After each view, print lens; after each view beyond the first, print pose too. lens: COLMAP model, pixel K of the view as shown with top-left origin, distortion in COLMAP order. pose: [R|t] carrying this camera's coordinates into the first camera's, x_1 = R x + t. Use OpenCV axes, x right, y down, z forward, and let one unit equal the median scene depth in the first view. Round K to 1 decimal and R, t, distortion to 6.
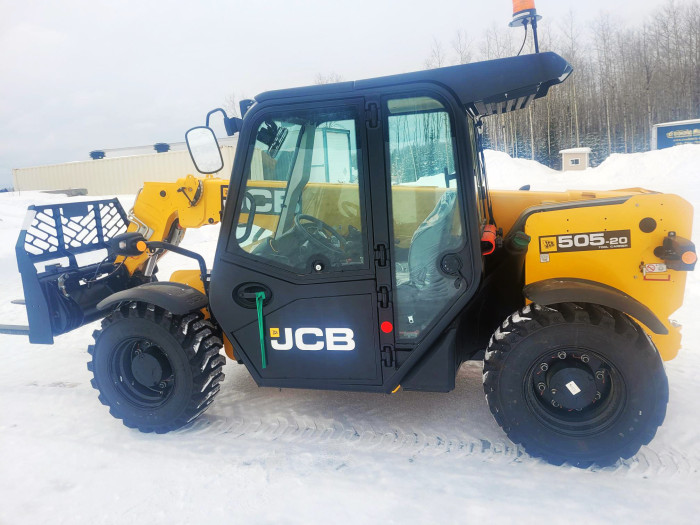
lens RADIAL K [[500.6, 0, 351.2], [0, 500.6, 251.5], [0, 0, 1]] dist [0.053371, -0.044642]
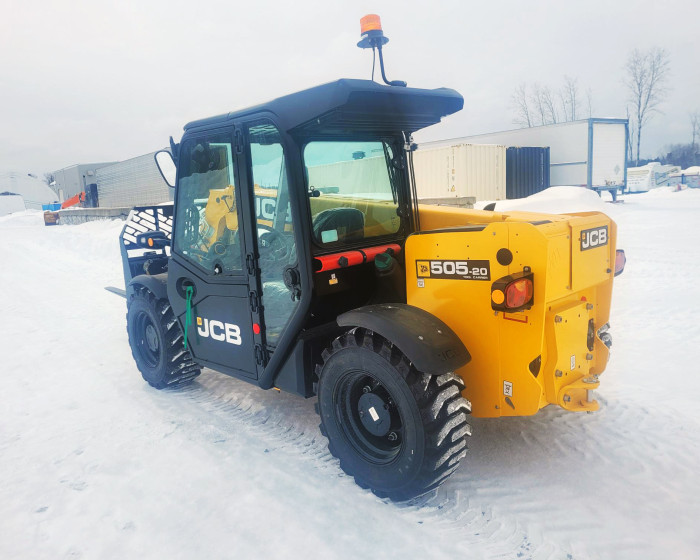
lens RADIAL K [[534.4, 0, 364.9], [0, 534.4, 262.1], [0, 0, 1]] dist [0.032997, -0.012668]
pose [[0.874793, 0.084584, -0.477056, 0.797266], [-0.076777, 0.996403, 0.035878, -0.056373], [0.478374, 0.005241, 0.878140, 0.059980]]
